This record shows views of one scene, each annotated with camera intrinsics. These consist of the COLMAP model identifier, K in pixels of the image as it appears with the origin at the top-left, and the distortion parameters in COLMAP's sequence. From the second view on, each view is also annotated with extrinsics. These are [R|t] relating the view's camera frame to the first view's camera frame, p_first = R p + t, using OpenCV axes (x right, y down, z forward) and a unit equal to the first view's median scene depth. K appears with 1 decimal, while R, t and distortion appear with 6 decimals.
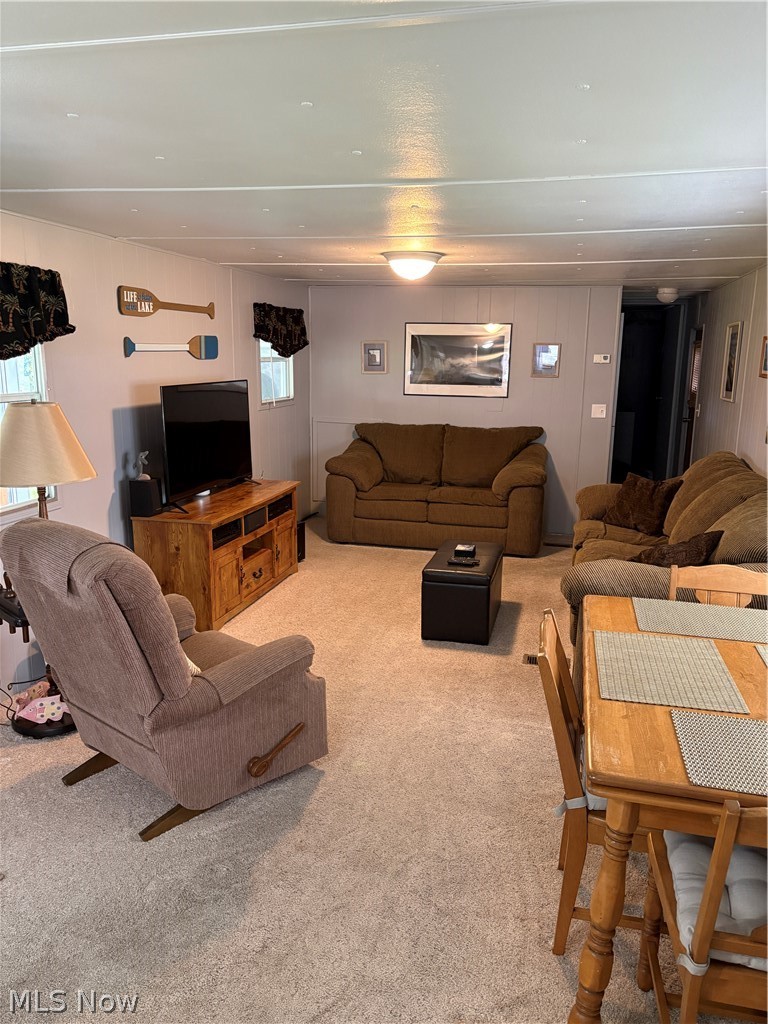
lens RADIAL K [[778.1, 0, 384.1], [0, 778.1, 536.4], [0, 0, 1]] dist [0.027466, -0.008903]
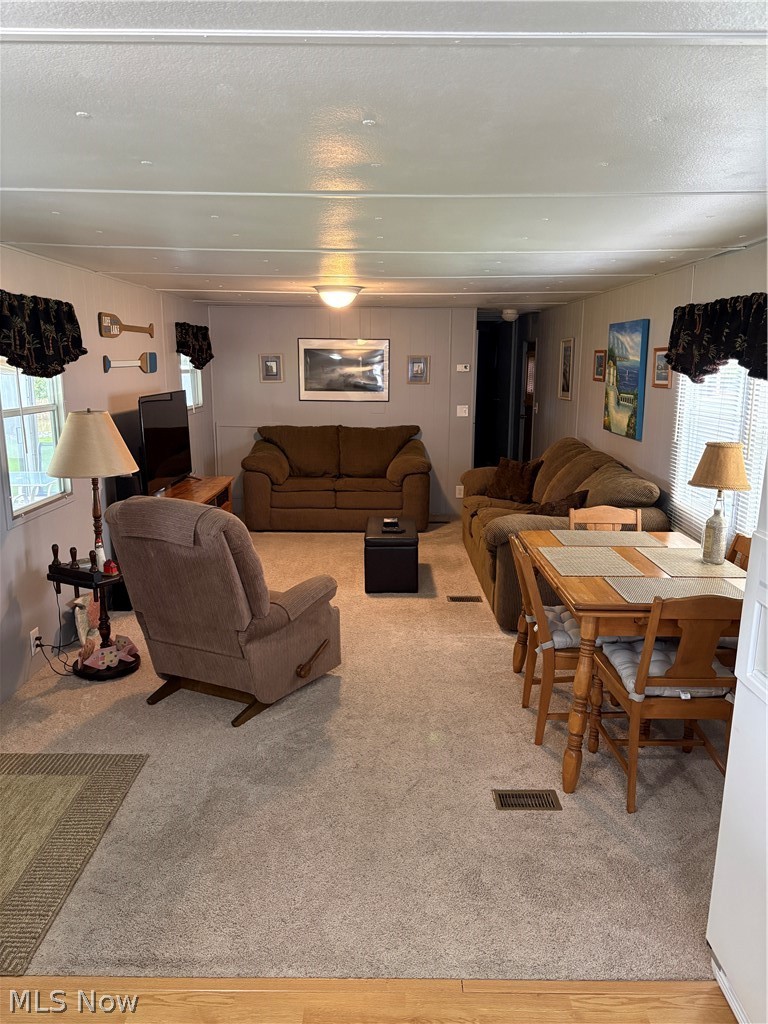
lens RADIAL K [[774.7, 0, 381.4], [0, 774.7, 542.3], [0, 0, 1]] dist [0.119345, -0.296248]
pose [[0.972213, -0.064392, 0.225069, -0.180500], [0.064618, 0.997890, 0.006370, 0.038321], [-0.225004, 0.008350, 0.974322, -0.206843]]
